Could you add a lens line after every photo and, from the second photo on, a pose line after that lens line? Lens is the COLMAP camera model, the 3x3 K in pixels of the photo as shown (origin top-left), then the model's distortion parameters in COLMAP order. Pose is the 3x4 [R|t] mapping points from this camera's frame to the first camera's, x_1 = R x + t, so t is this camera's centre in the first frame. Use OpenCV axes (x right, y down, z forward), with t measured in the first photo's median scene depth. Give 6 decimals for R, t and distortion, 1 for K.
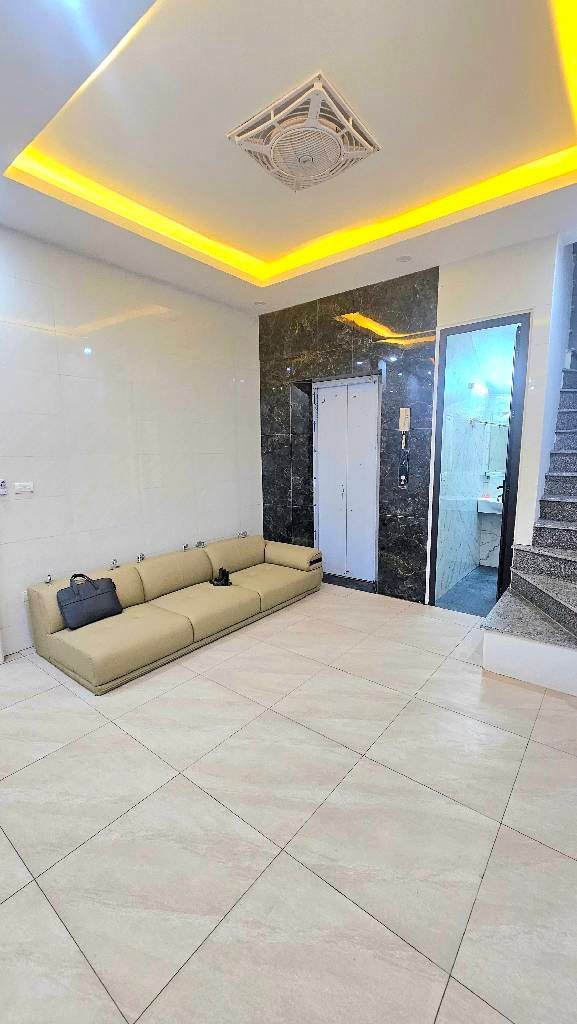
lens RADIAL K [[419.9, 0, 291.7], [0, 419.9, 515.0], [0, 0, 1]] dist [-0.000899, -0.000141]
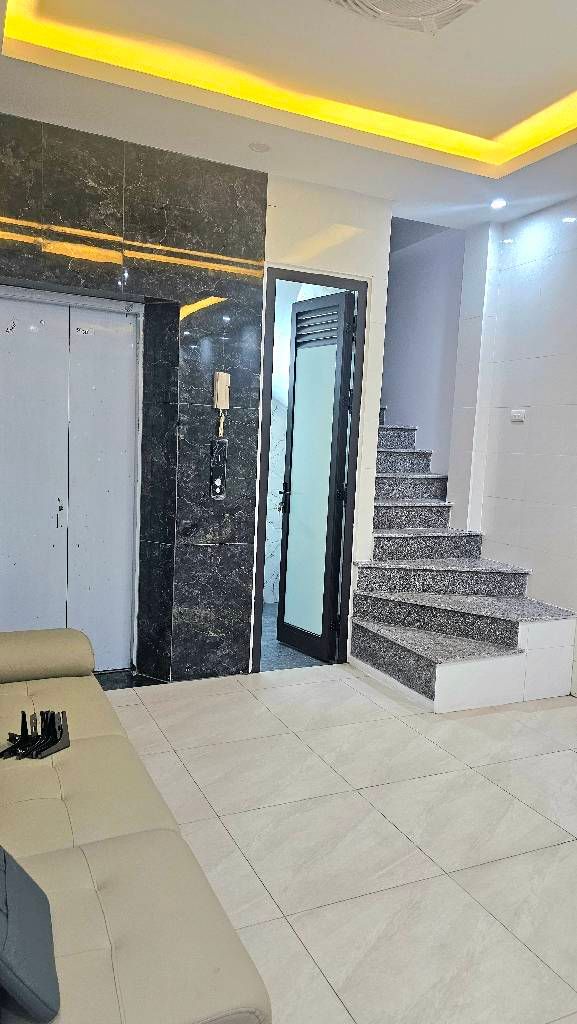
lens RADIAL K [[711.6, 0, 288.5], [0, 711.6, 512.0], [0, 0, 1]] dist [0.032640, -0.003466]
pose [[0.452405, -0.061726, 0.889674, -0.635077], [0.084473, 0.996082, 0.026153, -0.063107], [-0.887803, 0.063322, 0.455846, 0.422675]]
